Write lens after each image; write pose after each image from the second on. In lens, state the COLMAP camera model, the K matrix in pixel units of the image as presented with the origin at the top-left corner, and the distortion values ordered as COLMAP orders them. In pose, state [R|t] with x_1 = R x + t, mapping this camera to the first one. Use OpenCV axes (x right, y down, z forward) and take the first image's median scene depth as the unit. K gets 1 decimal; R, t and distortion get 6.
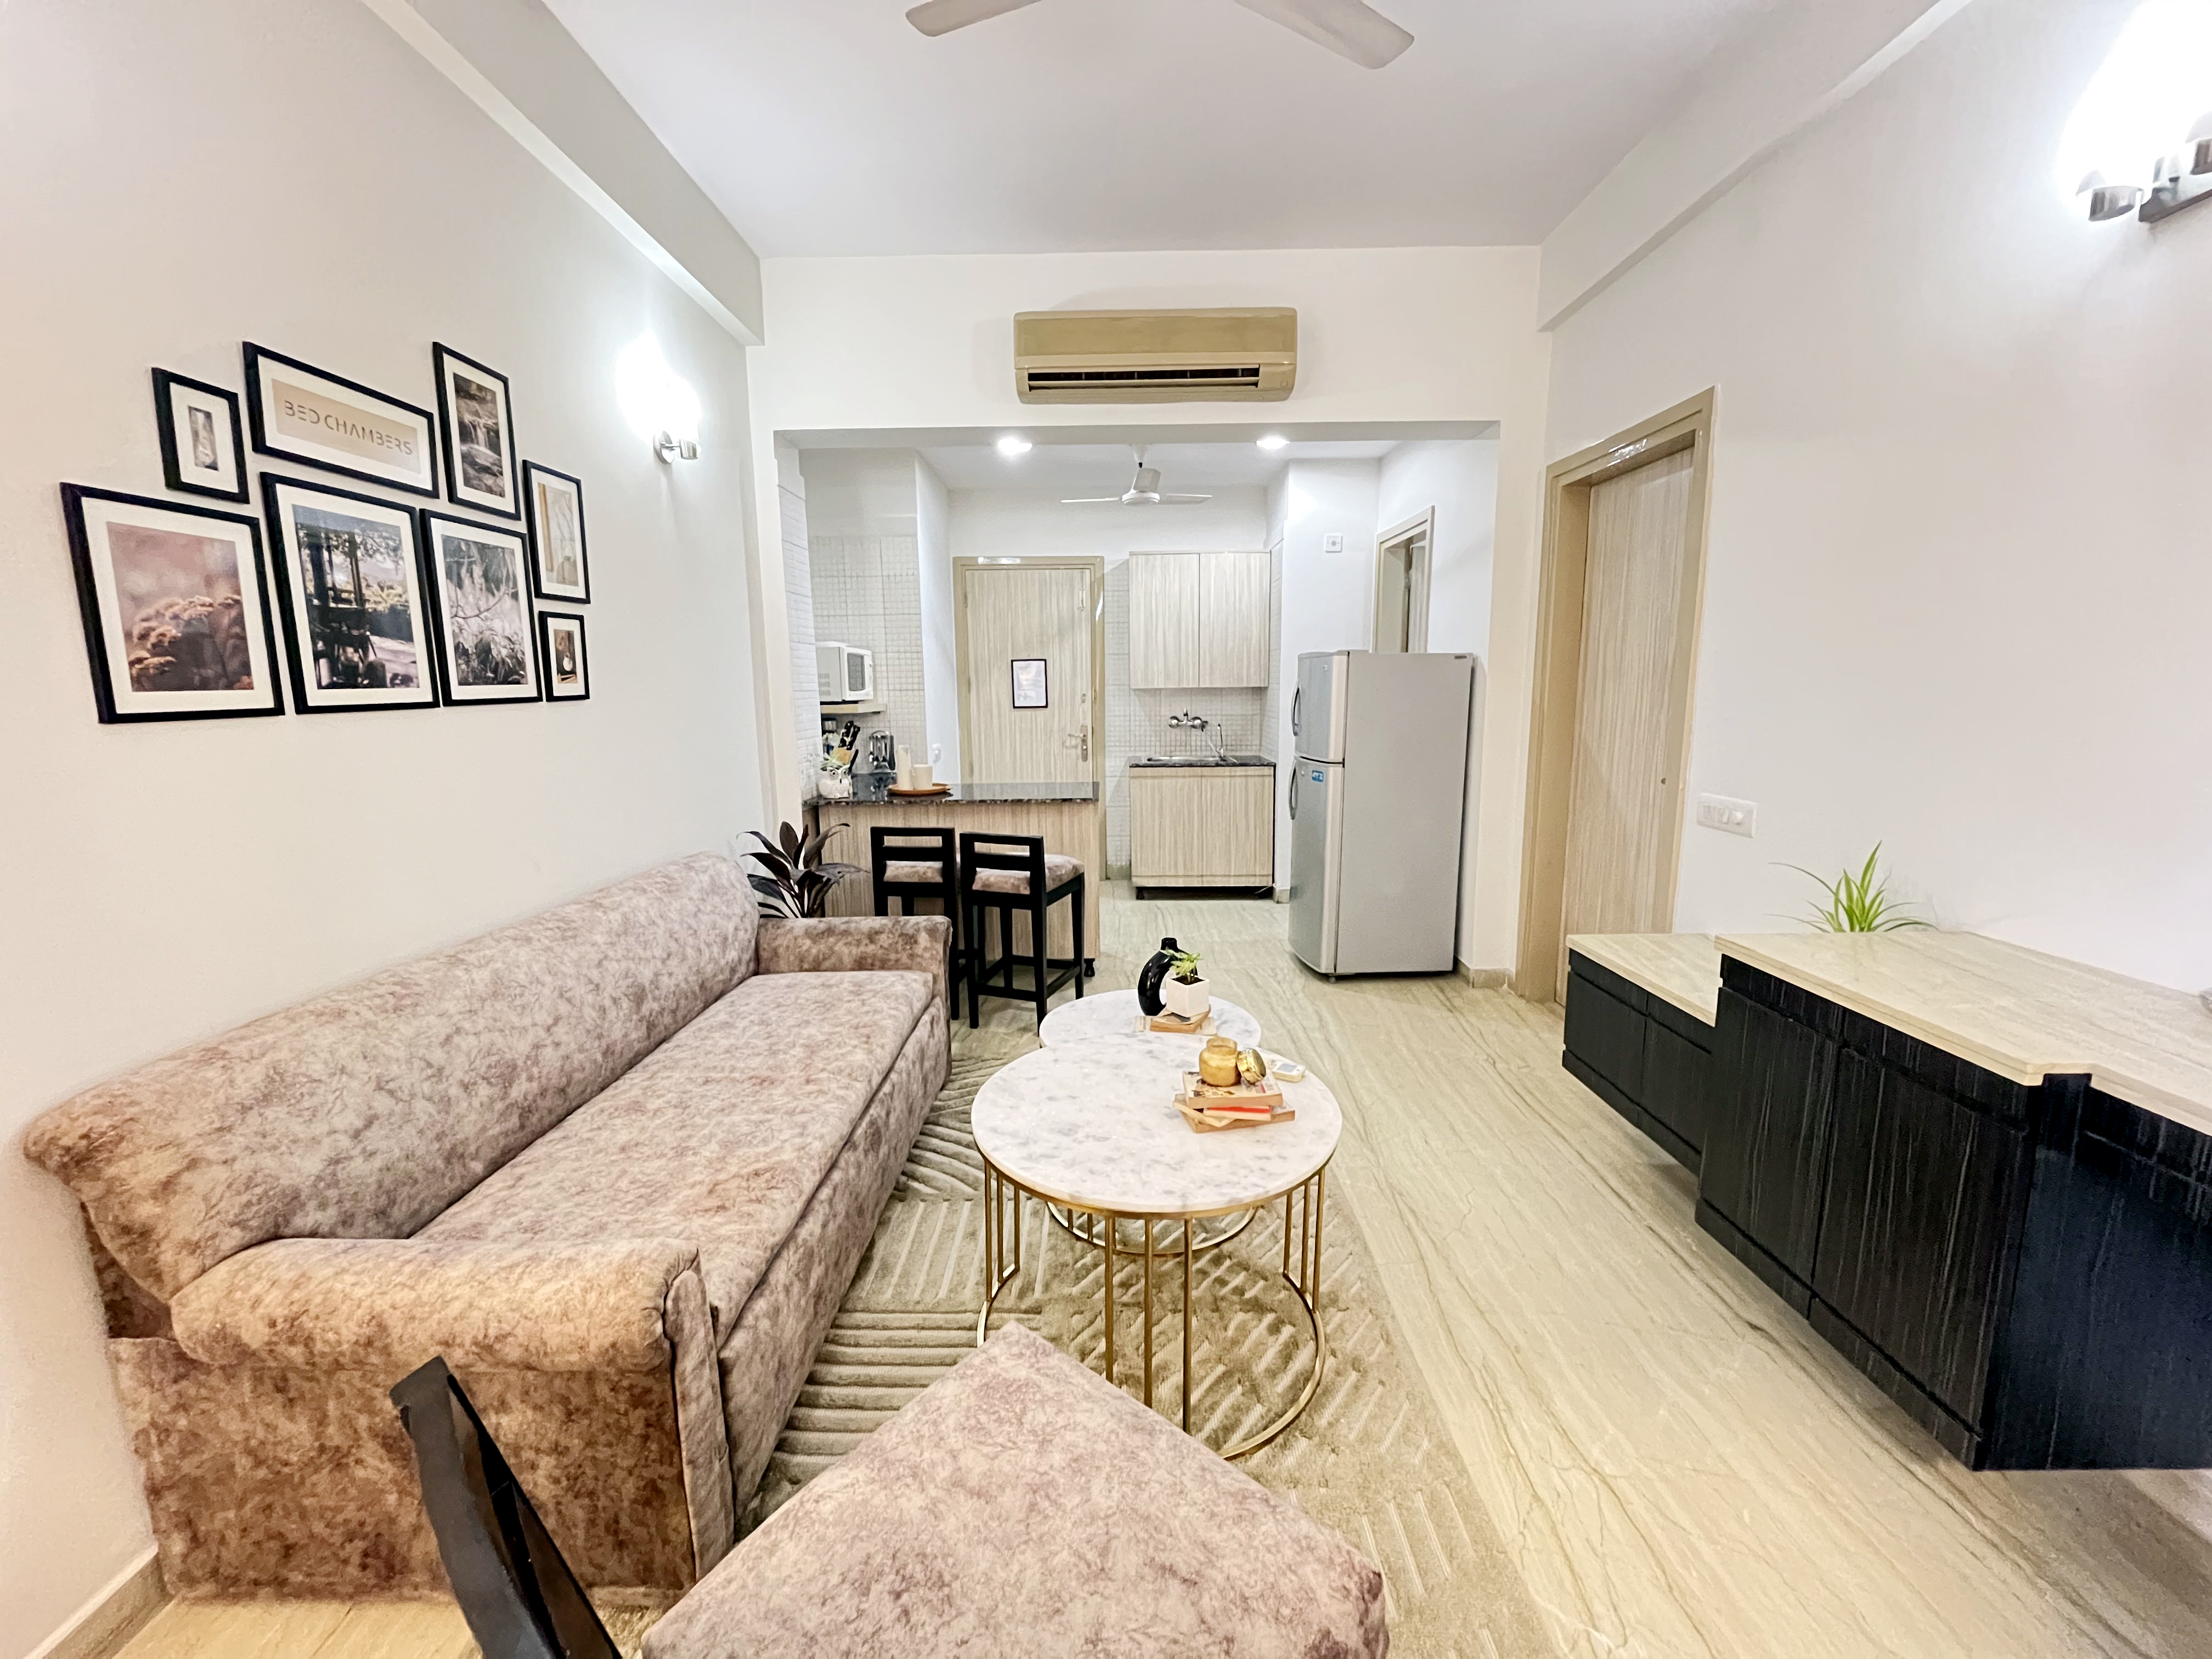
lens RADIAL K [[886.1, 0, 1108.4], [0, 886.1, 826.0], [0, 0, 1]] dist [-0.001926, -0.000449]
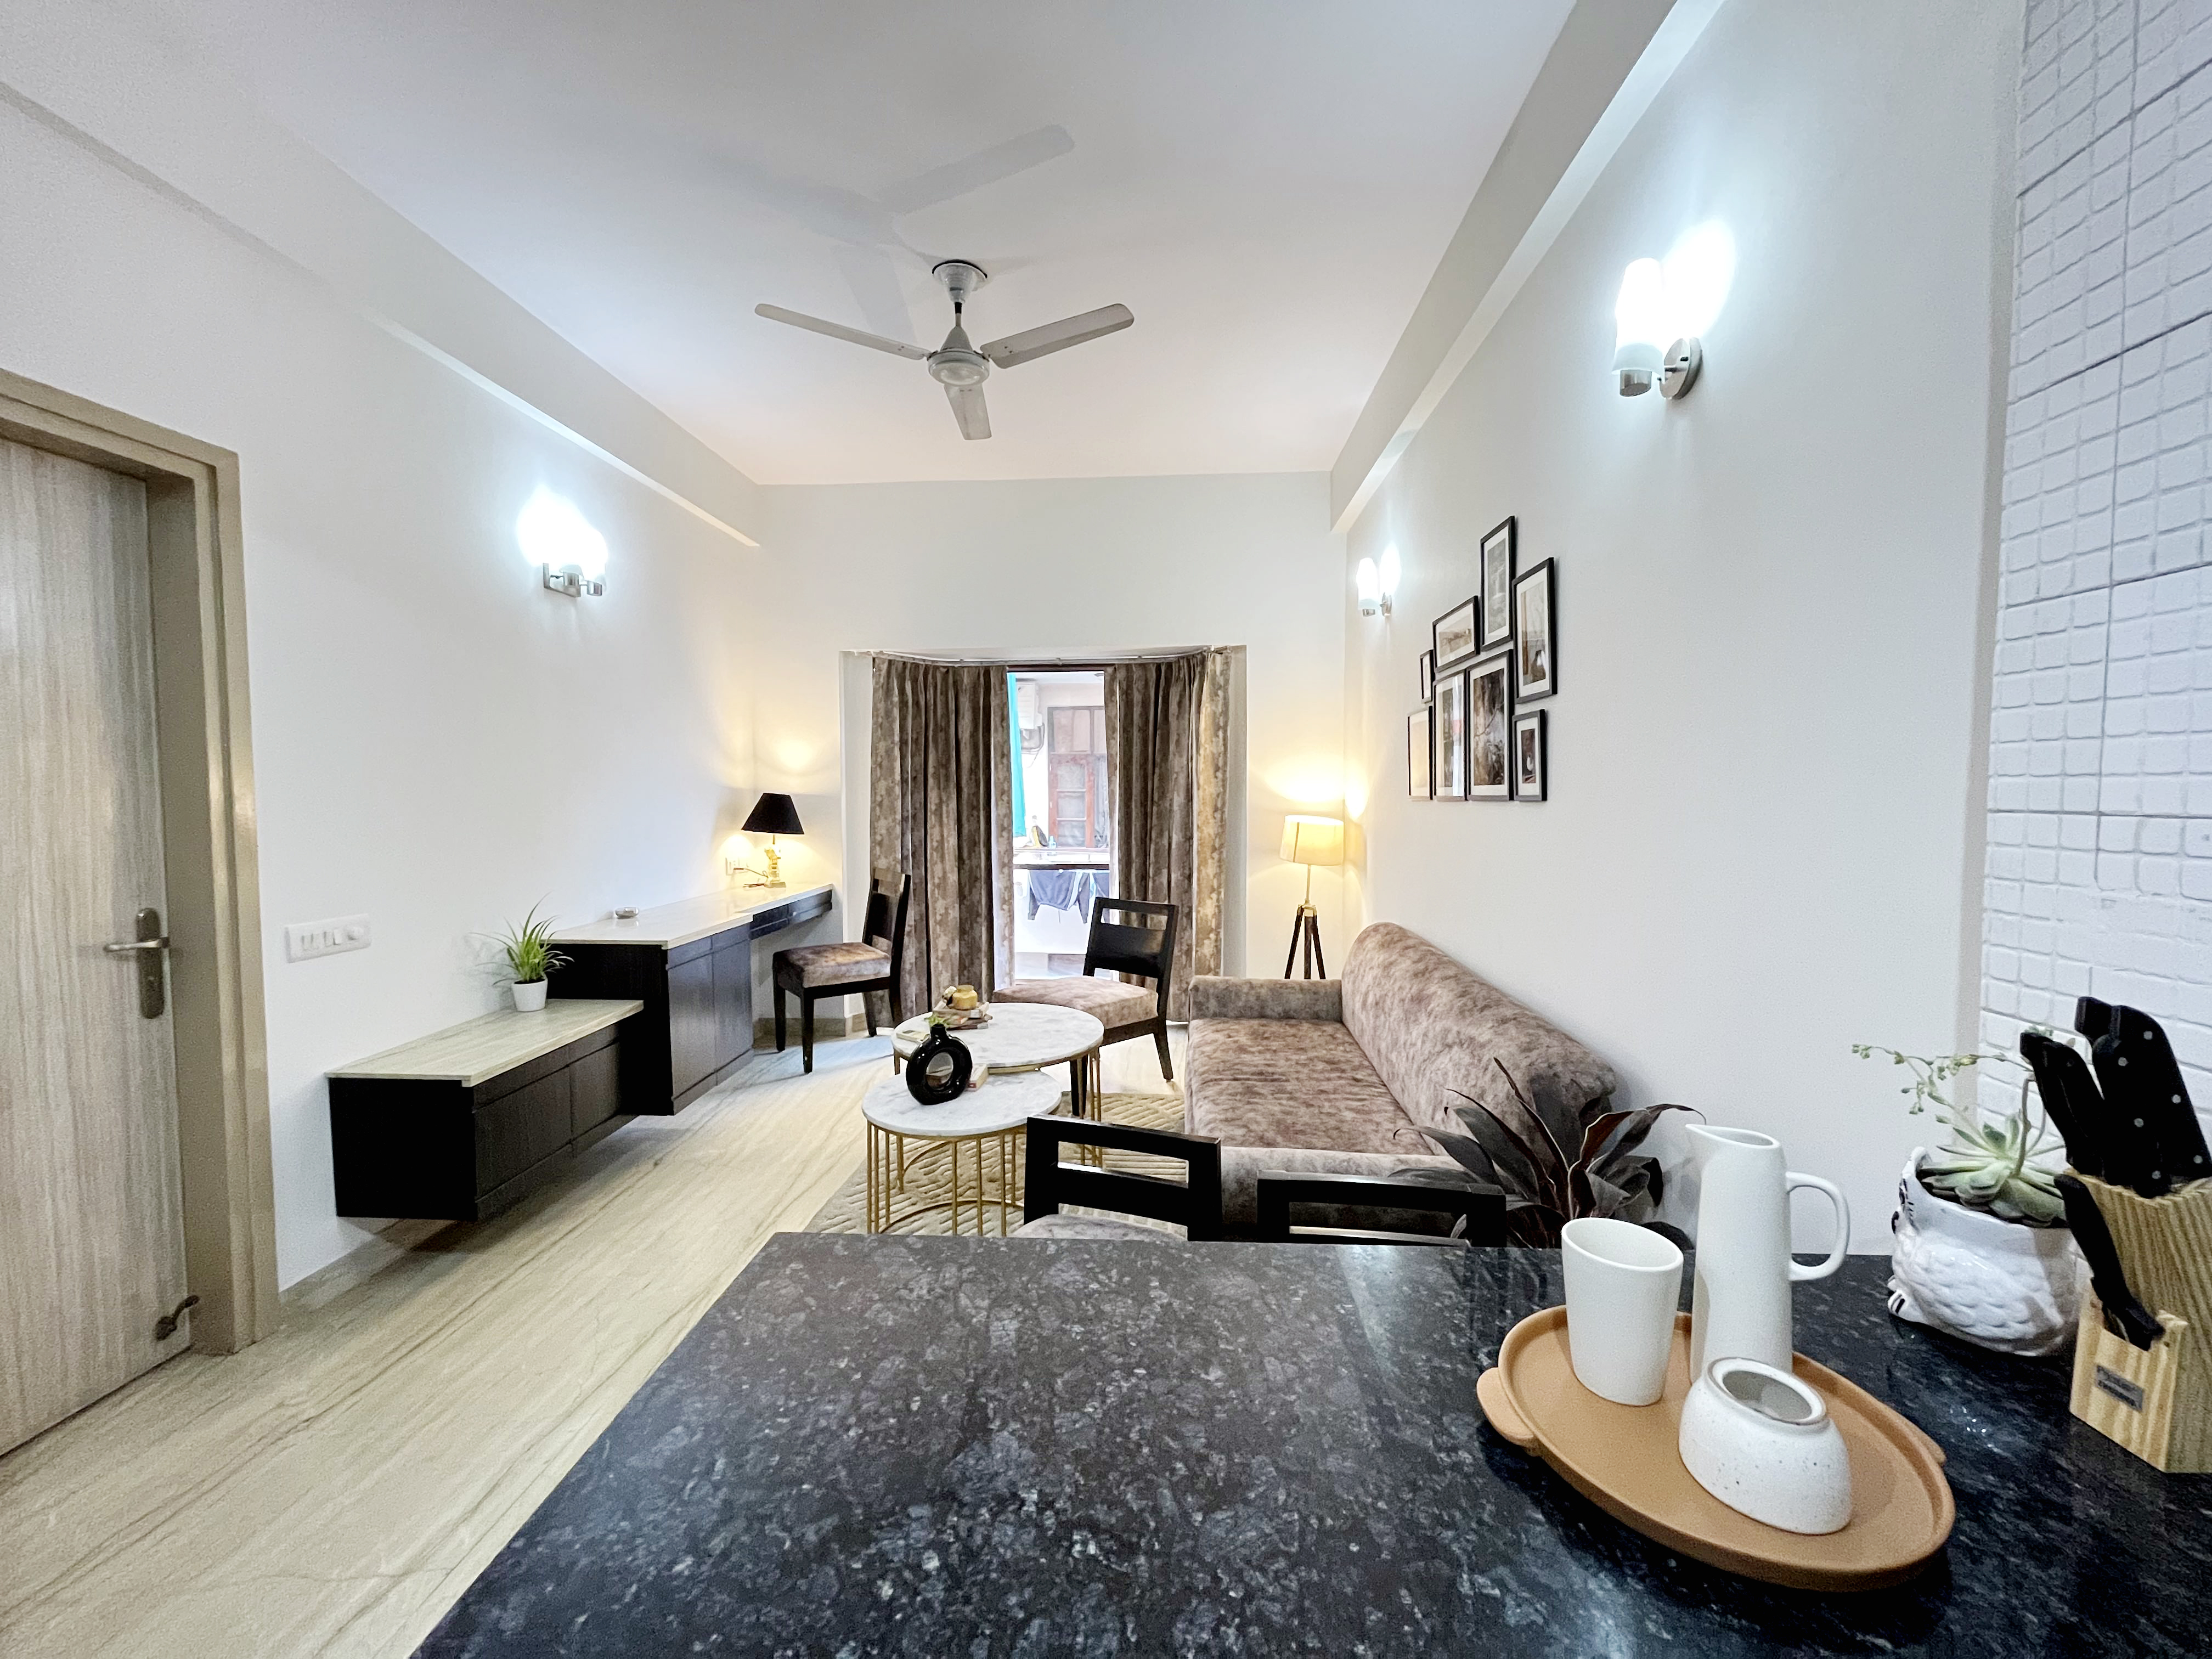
lens RADIAL K [[882.9, 0, 1109.7], [0, 882.9, 828.1], [0, 0, 1]] dist [-0.001514, -0.000400]
pose [[-0.998322, 0.011810, 0.056686, -0.140773], [0.023160, 0.978701, 0.203978, -0.222758], [-0.053069, 0.204949, -0.977333, 1.372420]]
